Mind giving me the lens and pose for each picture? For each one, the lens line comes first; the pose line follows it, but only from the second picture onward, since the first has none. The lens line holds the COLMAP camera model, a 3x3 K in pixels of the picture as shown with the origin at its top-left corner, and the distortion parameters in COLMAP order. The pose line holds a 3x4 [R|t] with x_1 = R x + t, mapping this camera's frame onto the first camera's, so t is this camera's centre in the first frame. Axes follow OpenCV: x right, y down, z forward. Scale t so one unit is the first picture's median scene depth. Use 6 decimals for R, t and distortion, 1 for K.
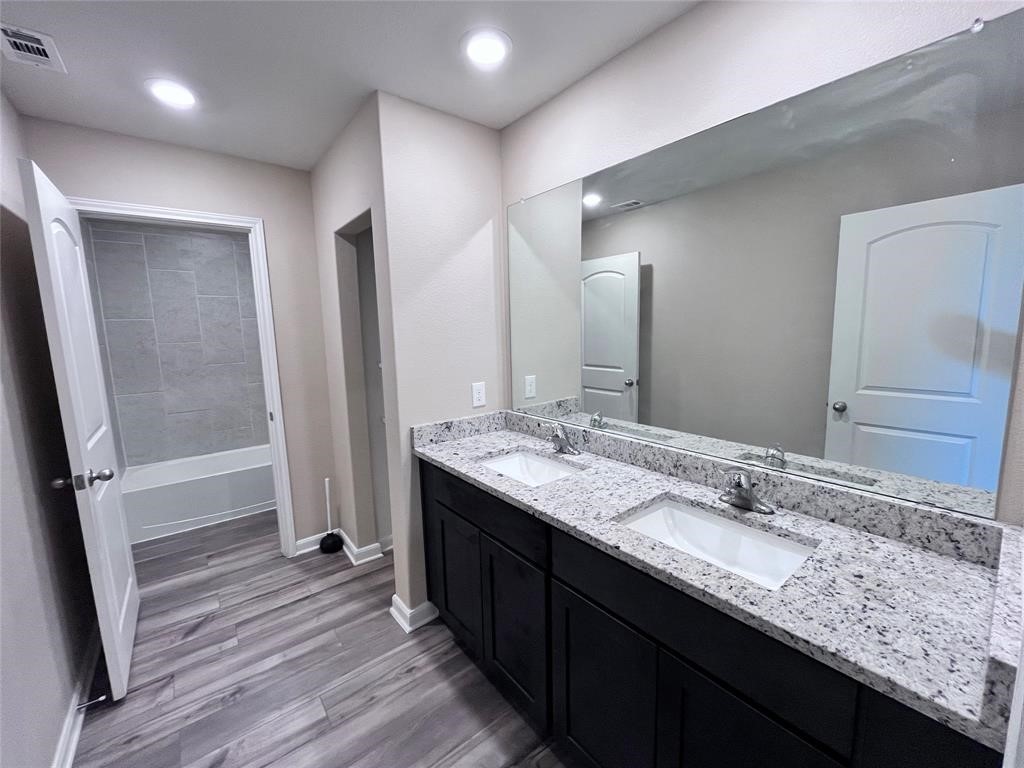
lens RADIAL K [[414.5, 0, 516.8], [0, 414.5, 383.8], [0, 0, 1]] dist [-0.002371, -0.000106]
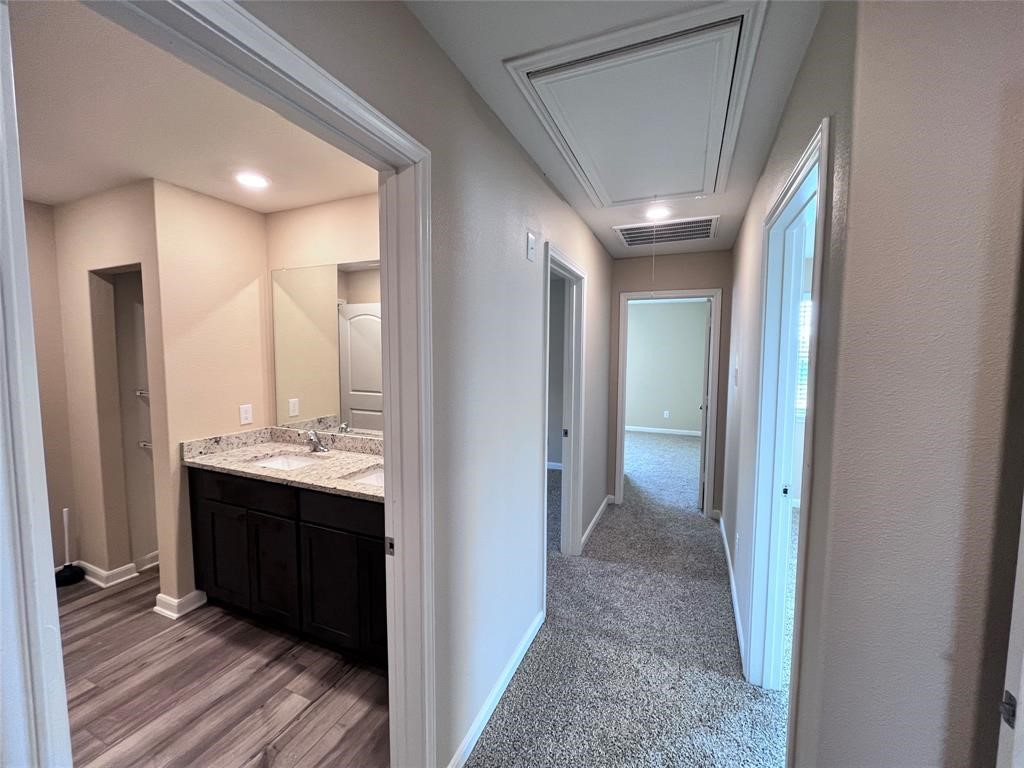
lens RADIAL K [[414.5, 0, 507.3], [0, 414.5, 381.8], [0, 0, 1]] dist [-0.002371, -0.000106]
pose [[0.891077, -0.006486, 0.453806, 0.049639], [0.037867, 0.997474, -0.060098, 0.036537], [-0.452269, 0.070736, 0.889072, -0.532279]]
